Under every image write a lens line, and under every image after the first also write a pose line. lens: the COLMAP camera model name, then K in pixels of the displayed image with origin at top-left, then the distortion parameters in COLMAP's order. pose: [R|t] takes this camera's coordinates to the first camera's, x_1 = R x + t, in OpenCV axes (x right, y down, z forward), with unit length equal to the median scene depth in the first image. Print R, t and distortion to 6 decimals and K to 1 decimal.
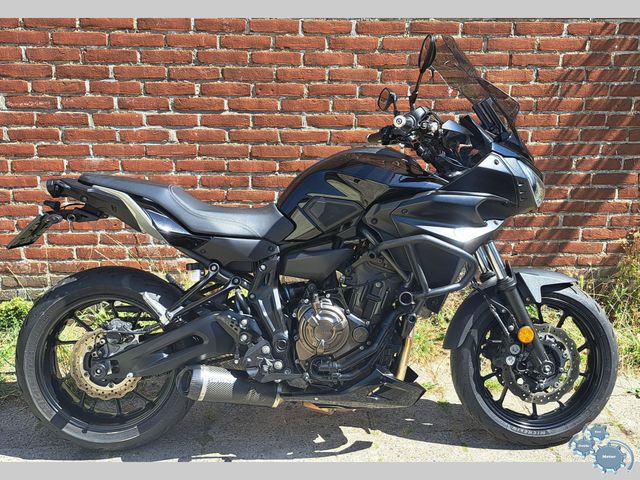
lens RADIAL K [[735.9, 0, 323.1], [0, 735.9, 234.6], [0, 0, 1]] dist [0.083314, 0.000000]
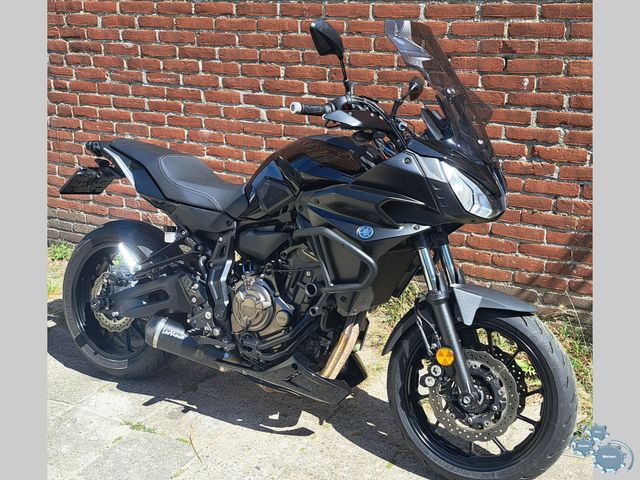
lens RADIAL K [[783.0, 0, 318.5], [0, 783.0, 236.7], [0, 0, 1]] dist [0.109728, 0.000000]
pose [[0.842487, 0.144699, -0.518920, 0.588353], [-0.138157, 0.989071, 0.051495, -0.035300], [0.520700, 0.028309, 0.853270, 0.094634]]
